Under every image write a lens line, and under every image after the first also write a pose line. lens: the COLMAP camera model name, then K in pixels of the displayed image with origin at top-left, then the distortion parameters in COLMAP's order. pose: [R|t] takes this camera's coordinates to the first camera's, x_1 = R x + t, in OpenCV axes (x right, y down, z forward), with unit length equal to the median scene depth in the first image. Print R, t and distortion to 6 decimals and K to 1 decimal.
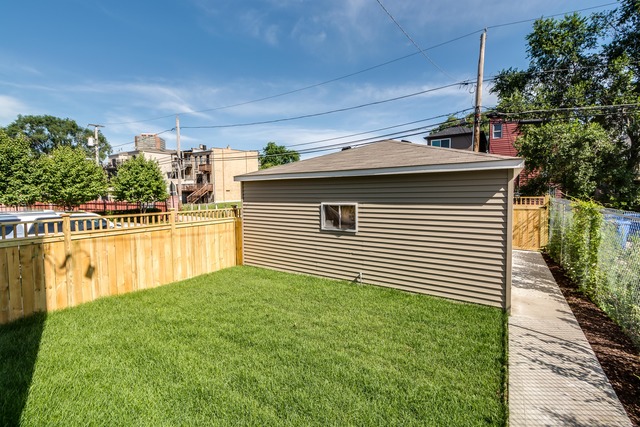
lens RADIAL K [[283.5, 0, 317.5], [0, 283.5, 207.7], [0, 0, 1]] dist [-0.005588, 0.000999]
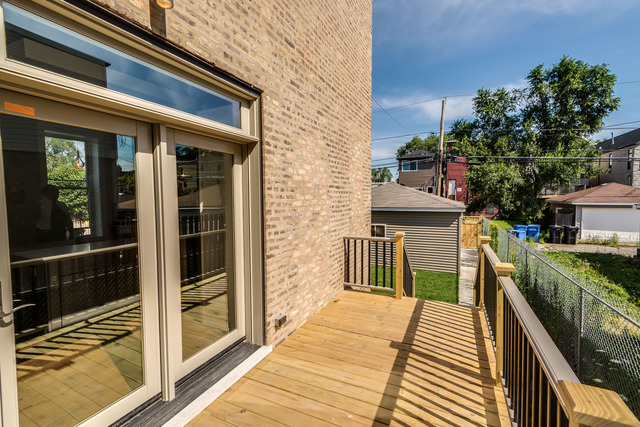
lens RADIAL K [[283.5, 0, 322.3], [0, 283.5, 213.3], [0, 0, 1]] dist [-0.005588, 0.000999]
pose [[0.990519, 0.000787, 0.137372, -0.239849], [-0.001532, 0.999985, 0.005317, -0.044543], [-0.137366, -0.005477, 0.990505, -0.363298]]
